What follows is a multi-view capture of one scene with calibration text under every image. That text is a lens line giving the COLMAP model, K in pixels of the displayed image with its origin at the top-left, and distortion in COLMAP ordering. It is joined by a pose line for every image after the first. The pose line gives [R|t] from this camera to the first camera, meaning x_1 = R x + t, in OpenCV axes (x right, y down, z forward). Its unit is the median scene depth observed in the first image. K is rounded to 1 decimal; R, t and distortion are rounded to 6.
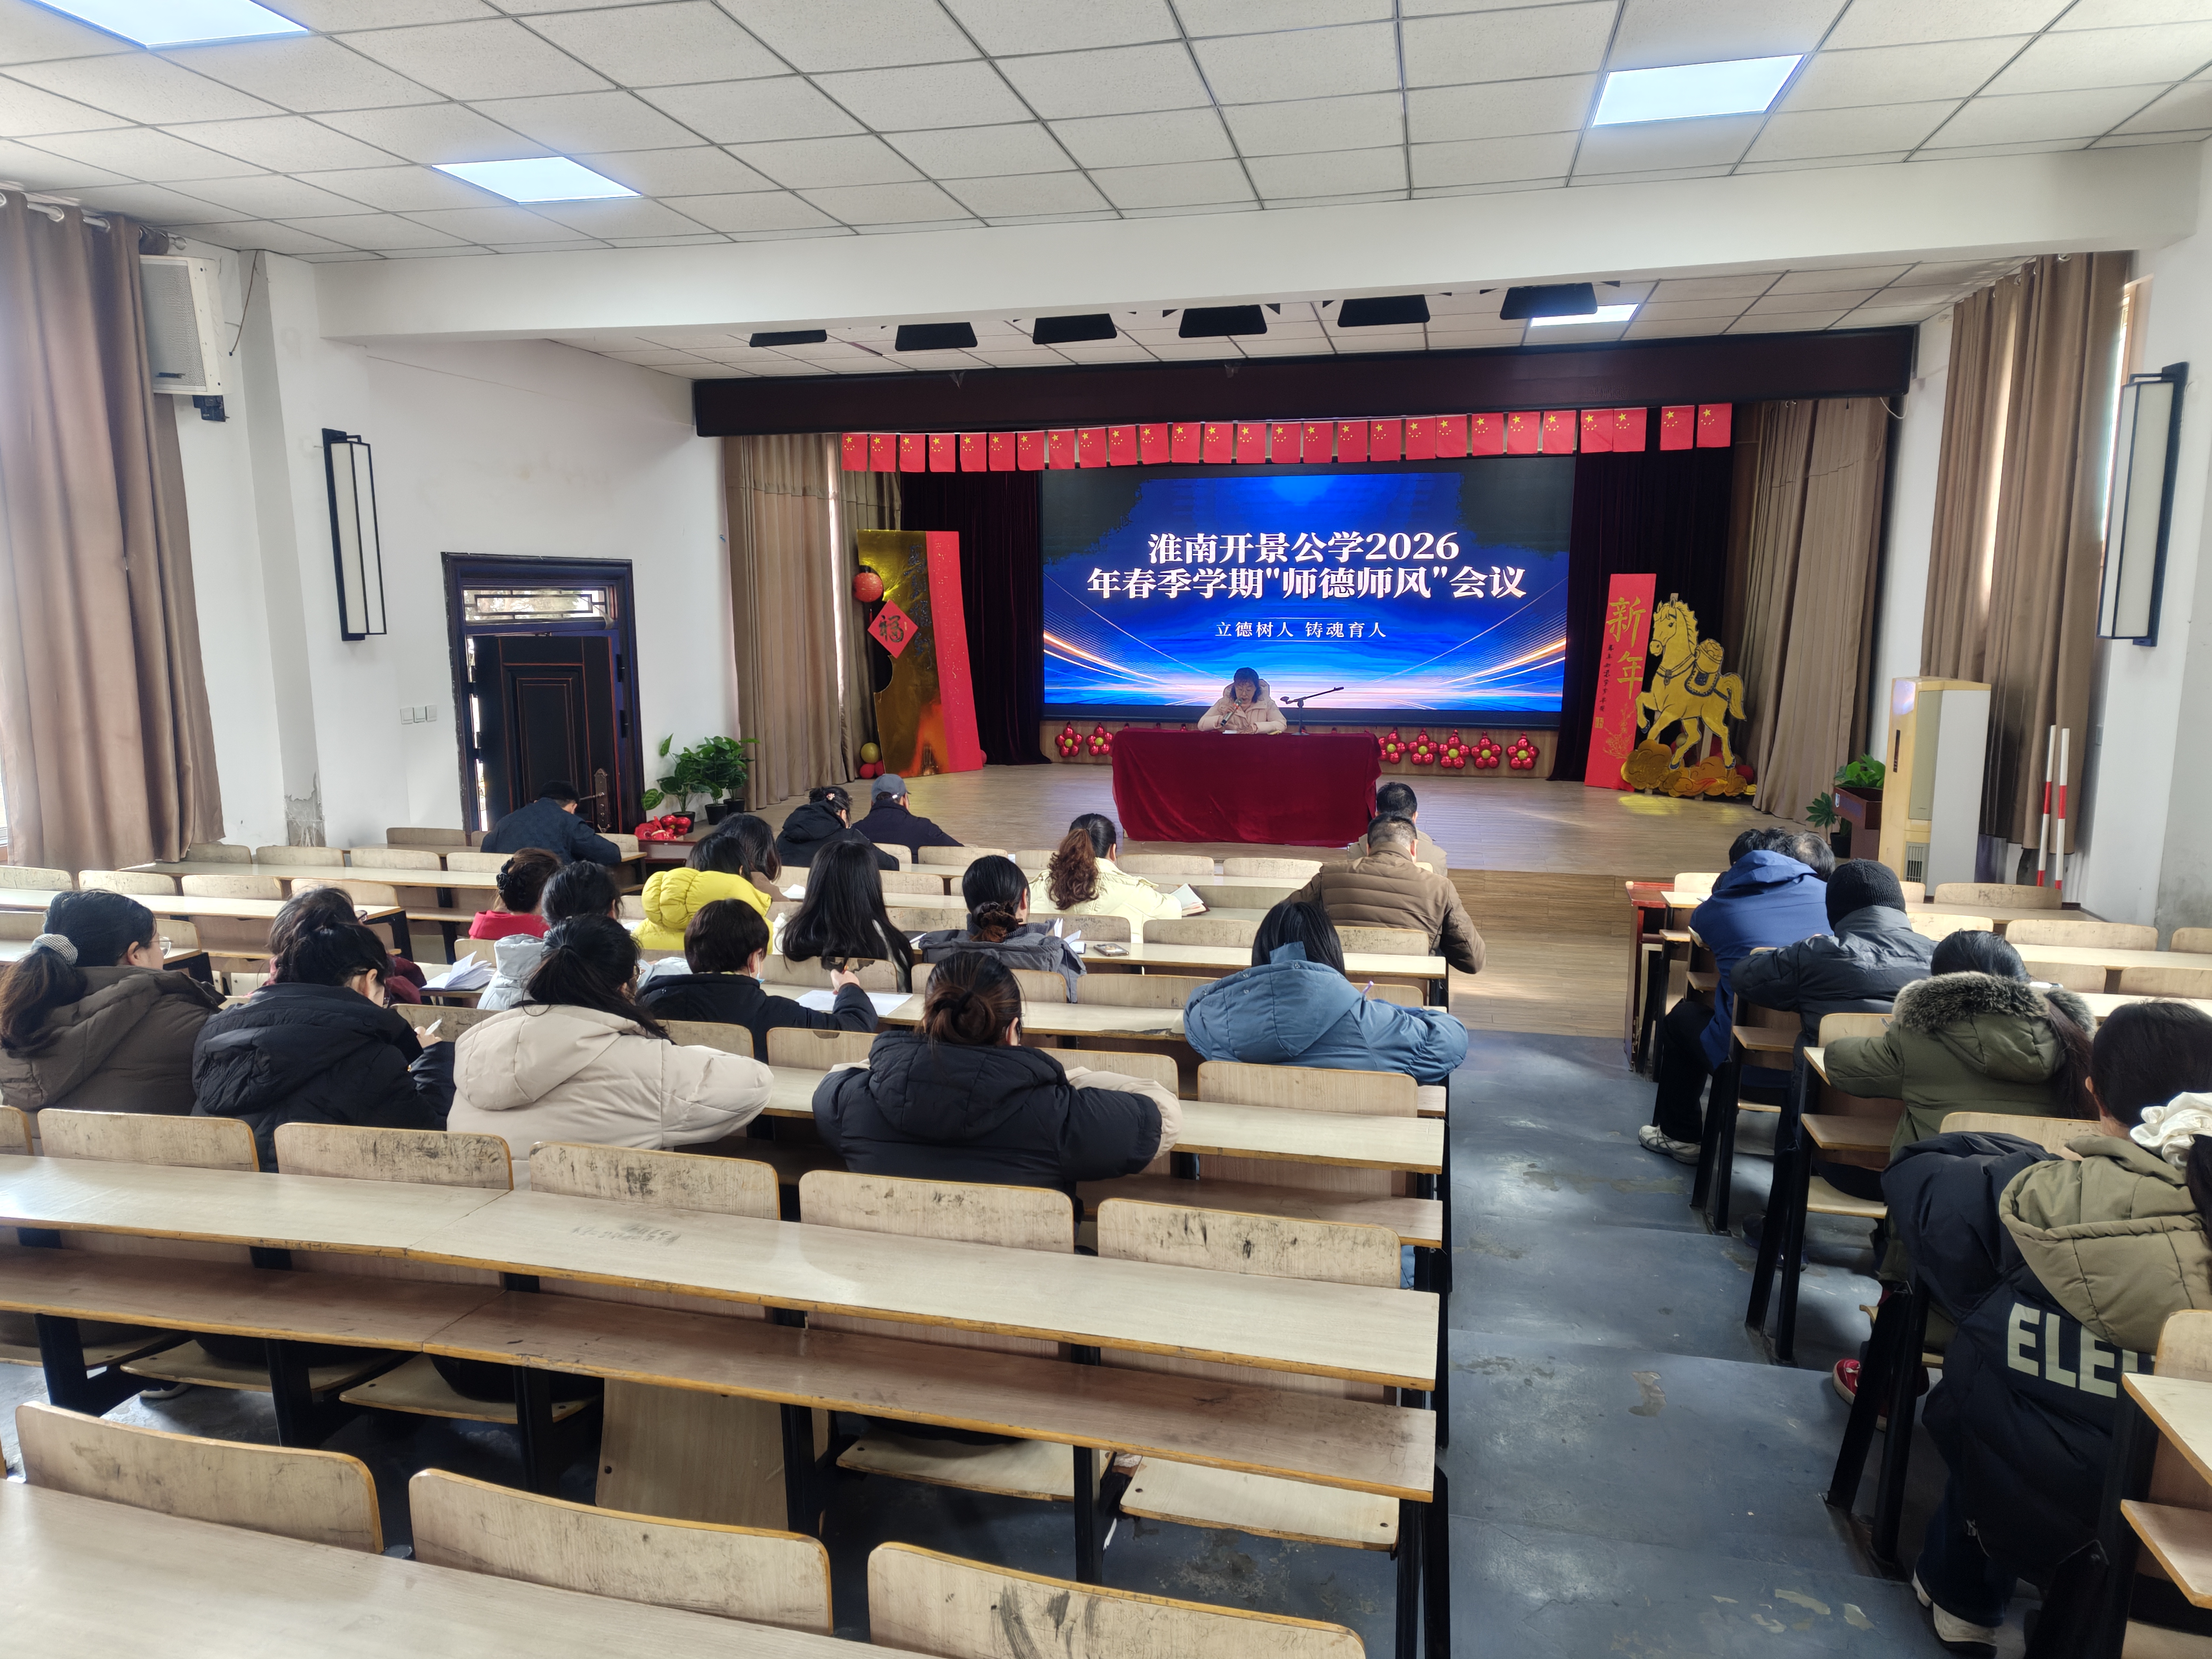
lens RADIAL K [[1480.2, 0, 1095.5], [0, 1480.2, 825.8], [0, 0, 1]] dist [0.051560, -0.027615]
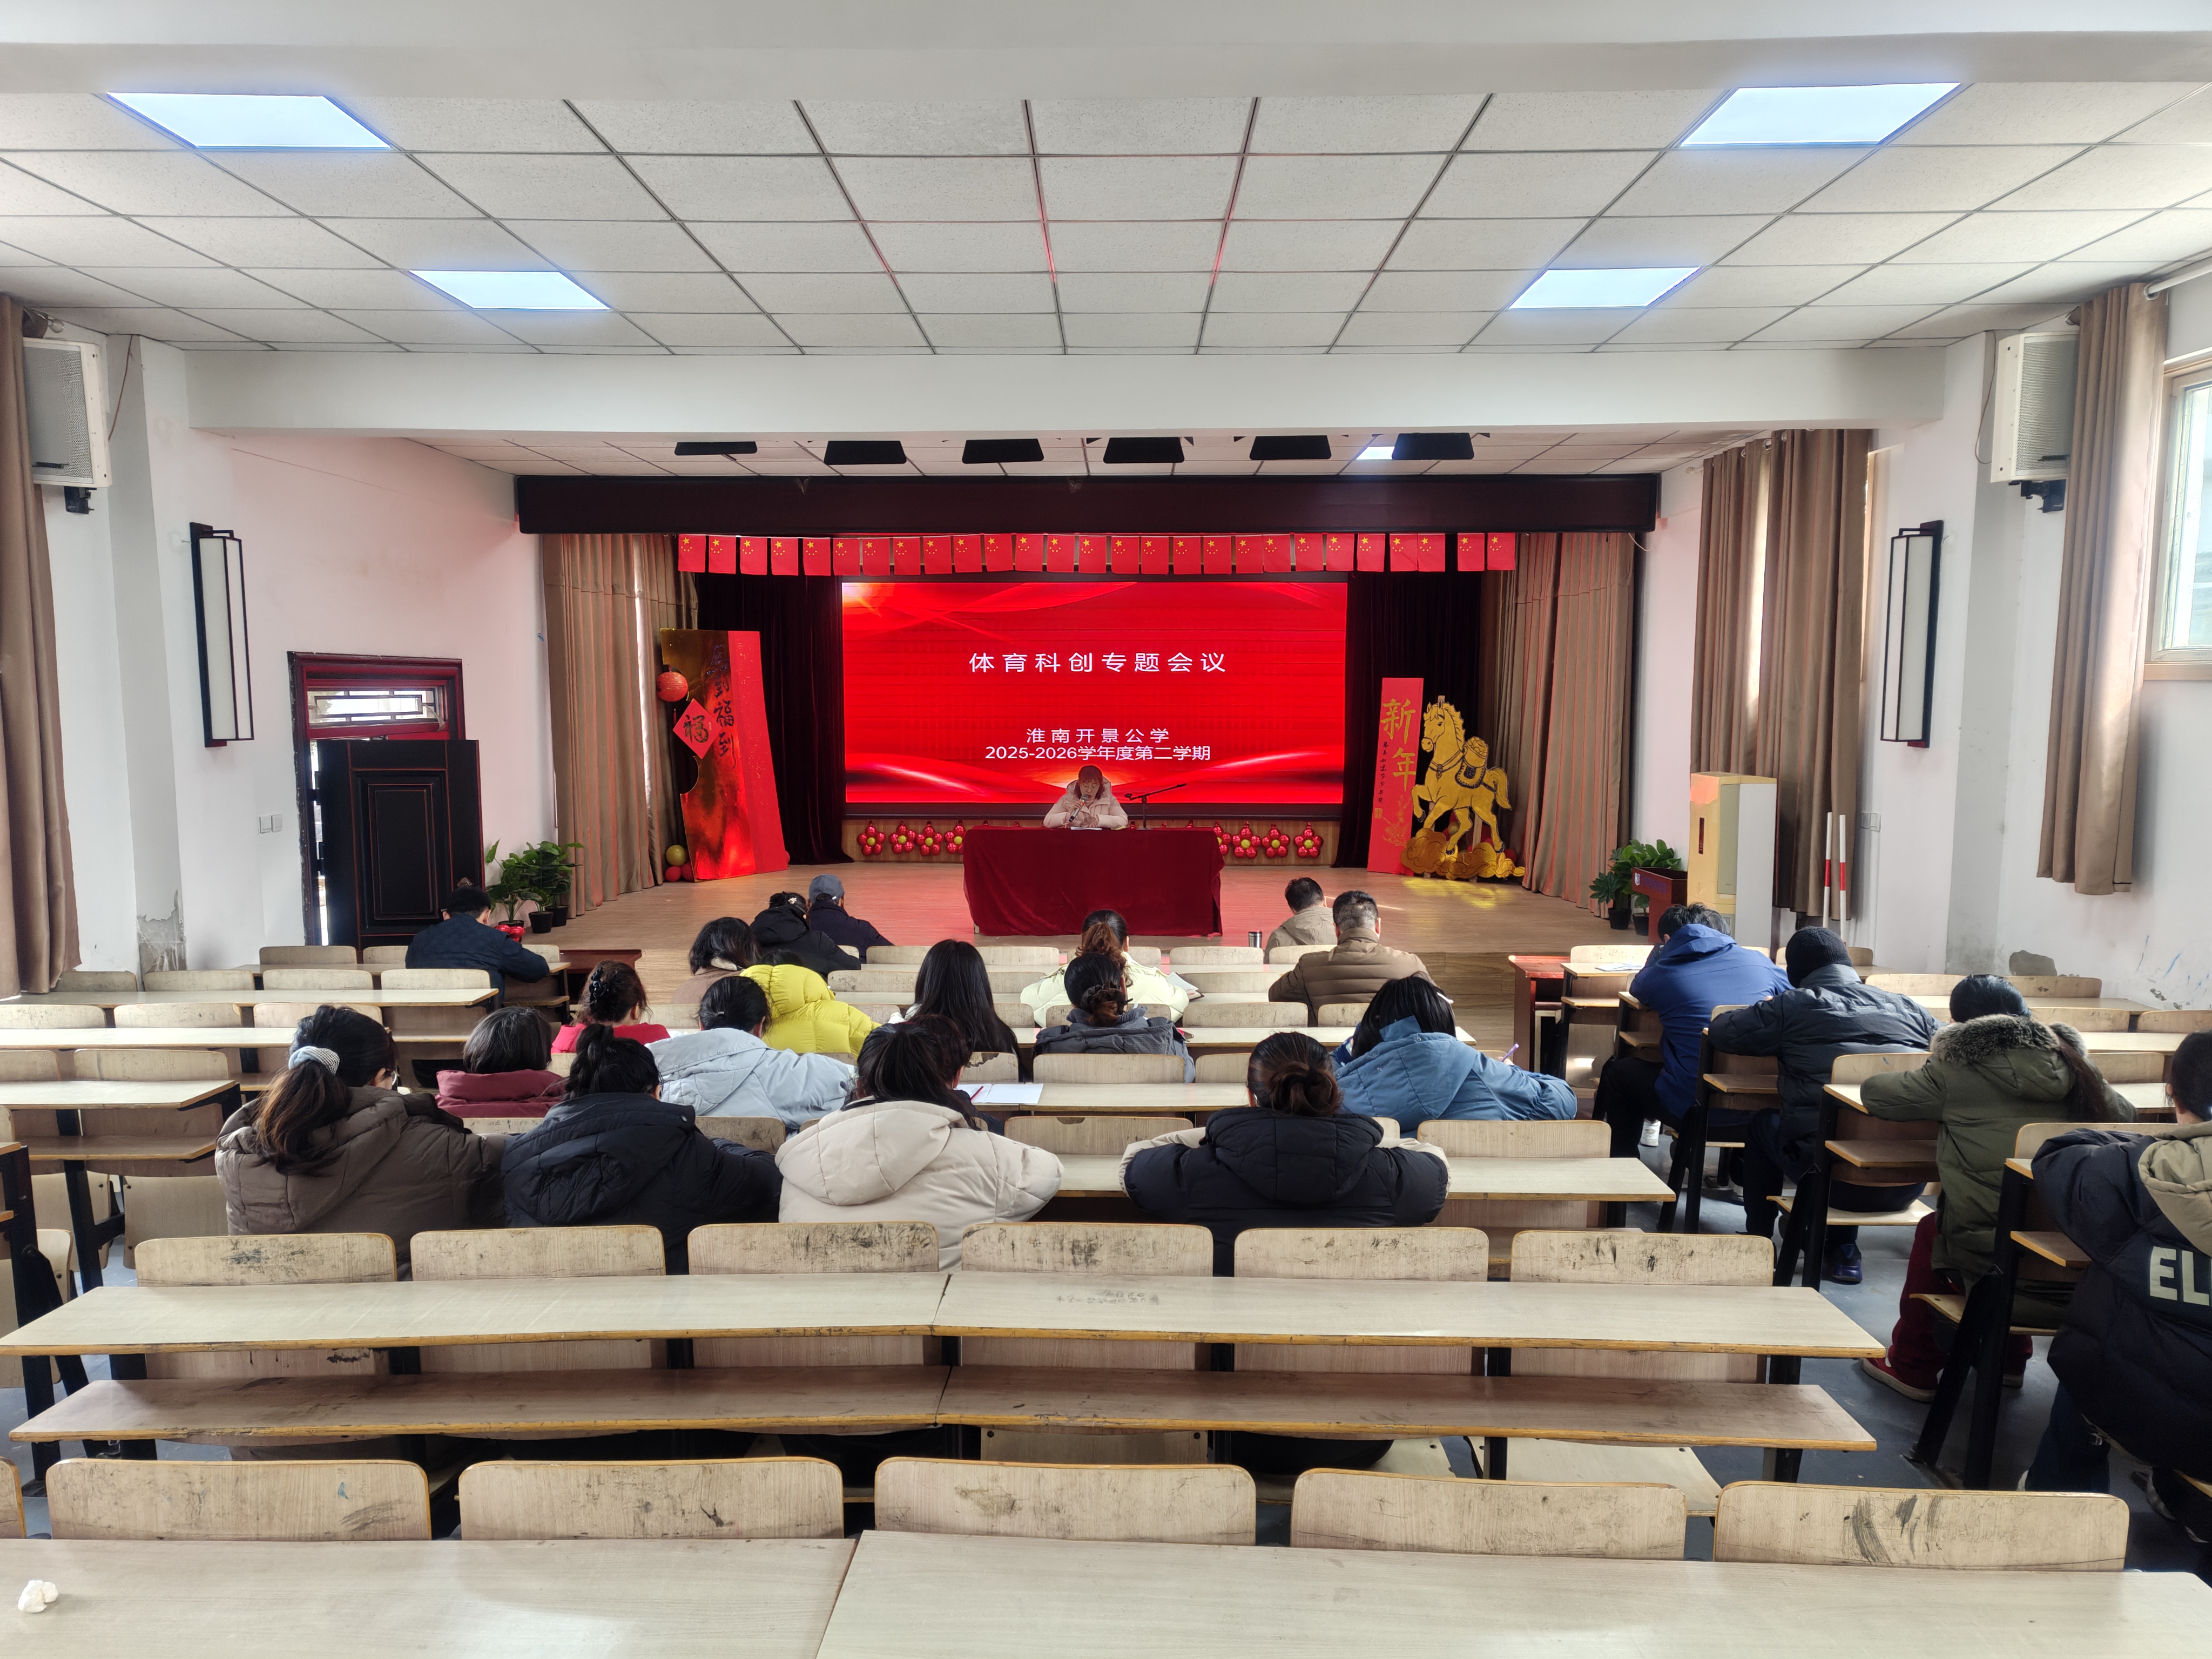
lens RADIAL K [[1480.2, 0, 1115.3], [0, 1480.2, 827.8], [0, 0, 1]] dist [0.051560, -0.027615]
pose [[0.975371, -0.016743, 0.219932, -0.170882], [0.030238, 0.997851, -0.058136, -0.002671], [-0.218486, 0.063354, 0.973781, -0.029225]]
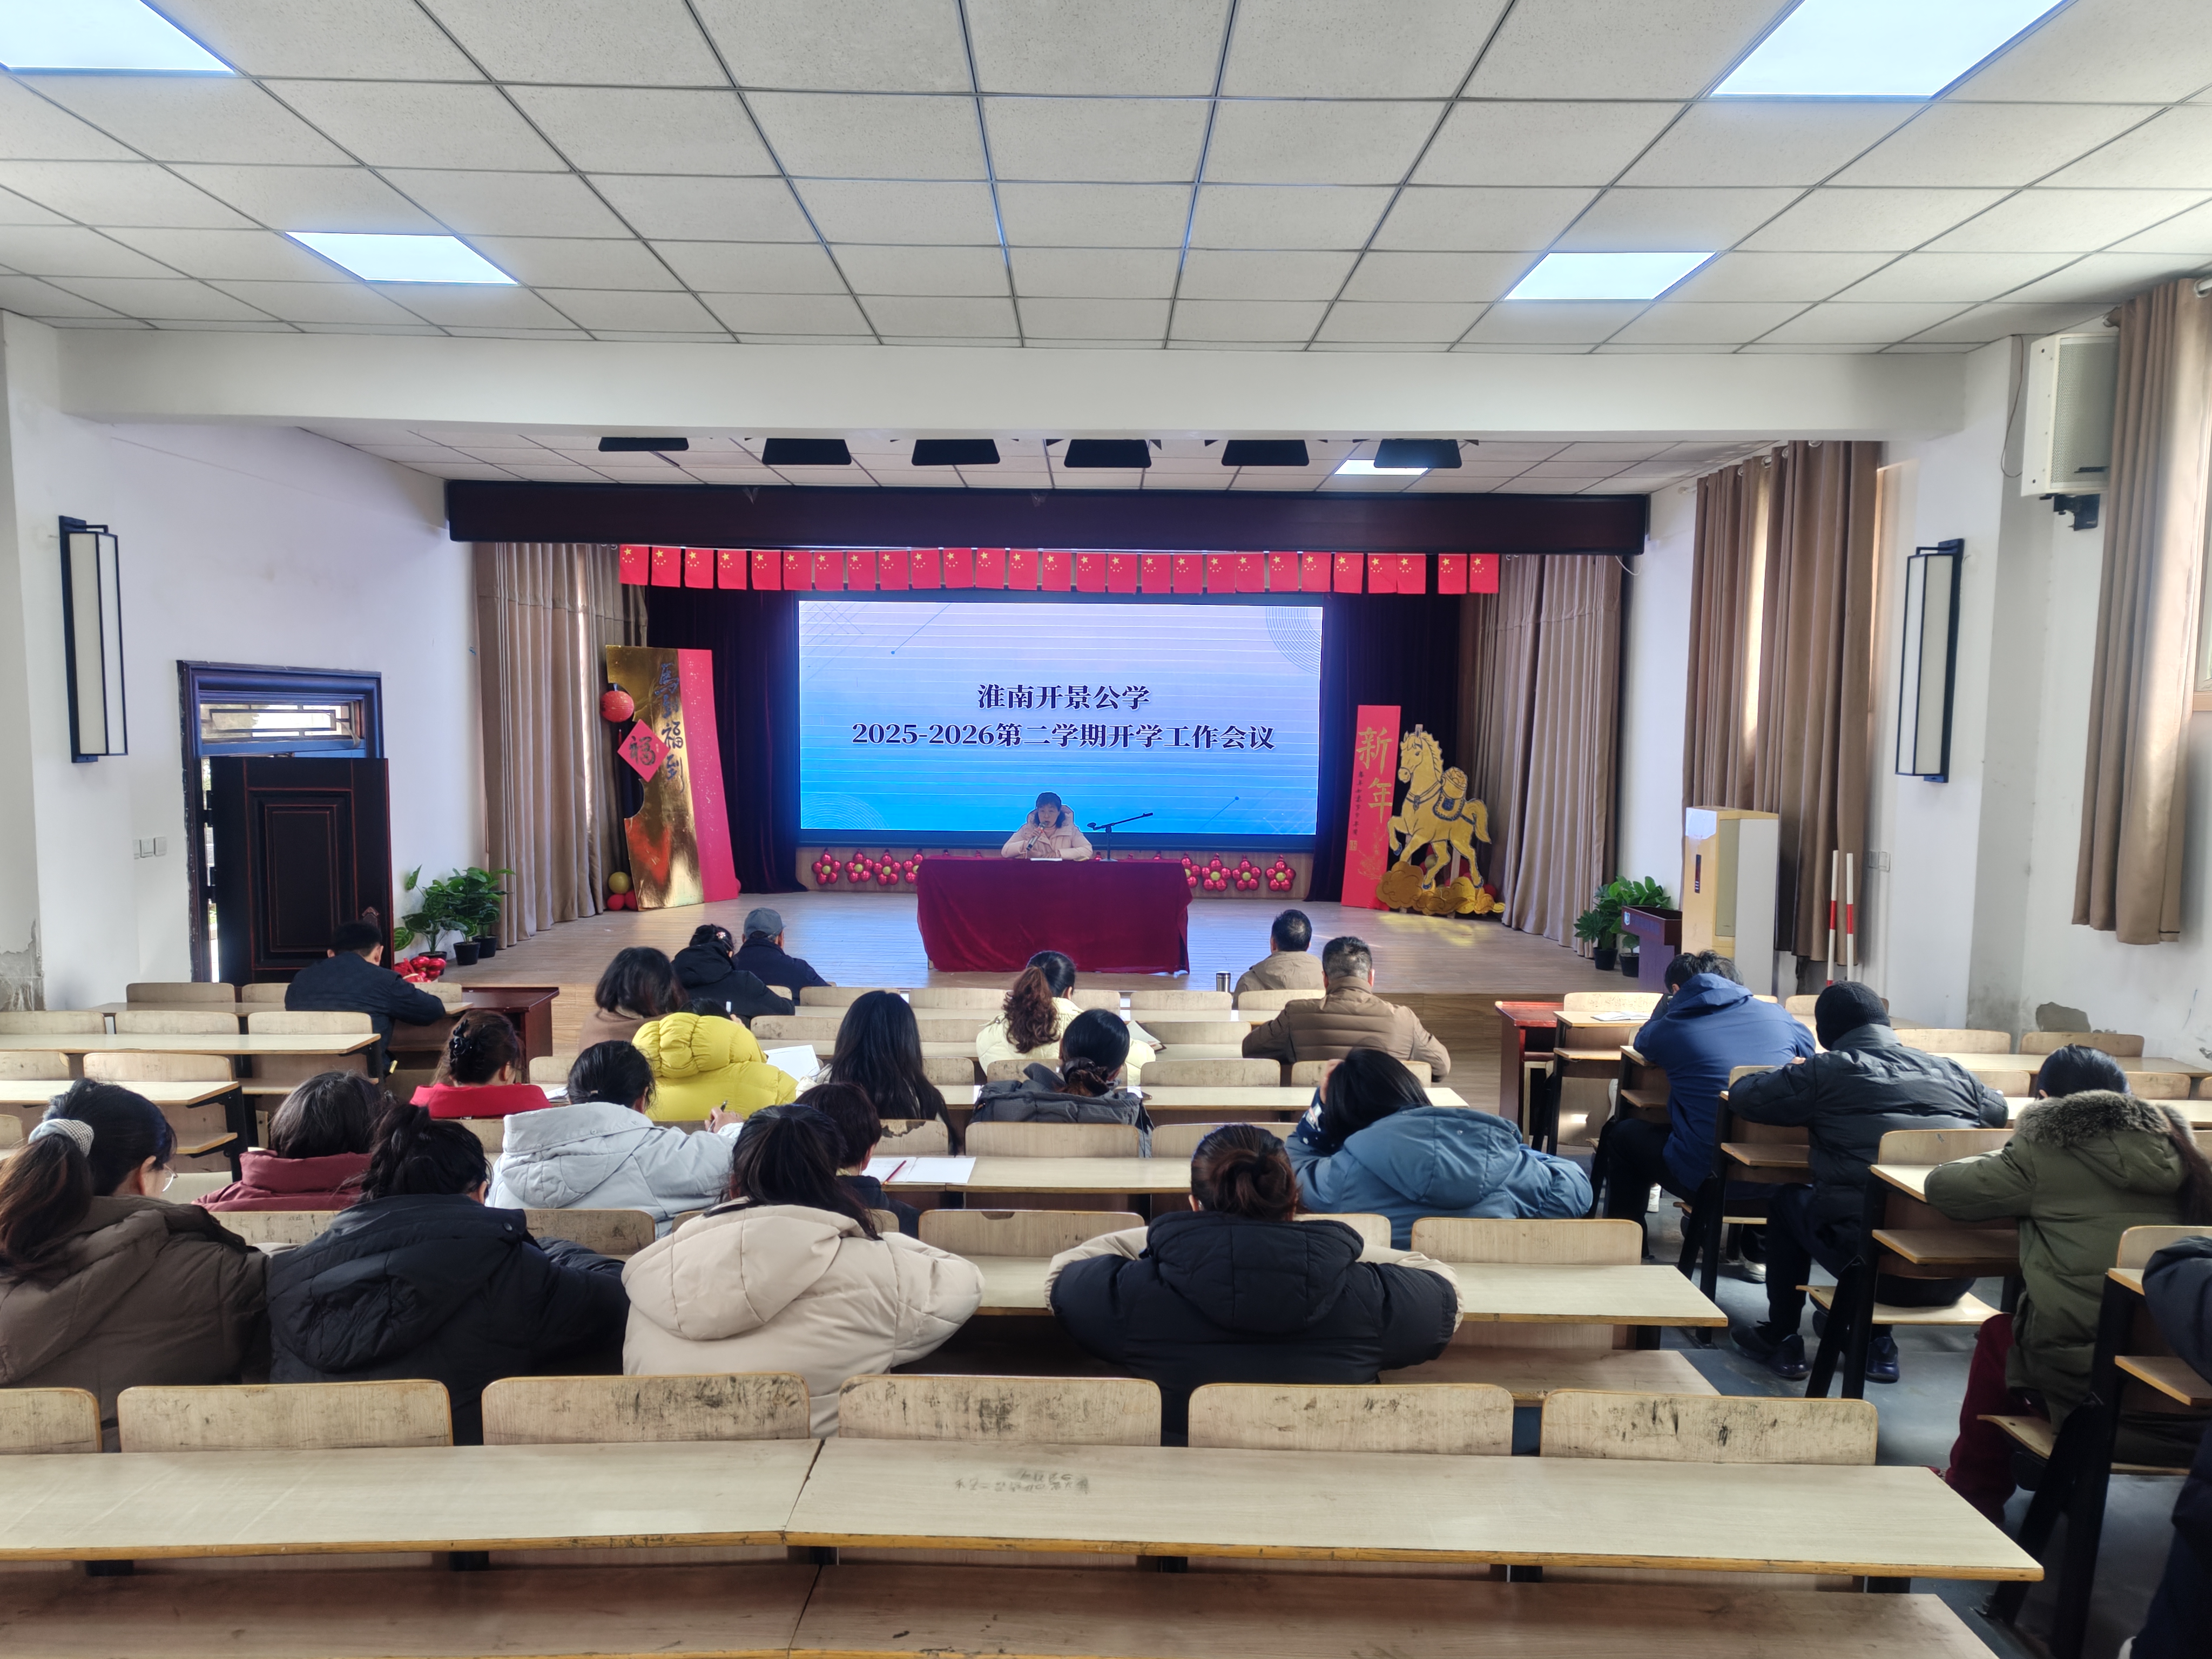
lens RADIAL K [[1480.2, 0, 1113.0], [0, 1480.2, 835.1], [0, 0, 1]] dist [0.051560, -0.027615]
pose [[0.971424, -0.004507, 0.237310, -0.145324], [0.022220, 0.997156, -0.072019, -0.009346], [-0.236310, 0.075234, 0.968761, 0.044496]]
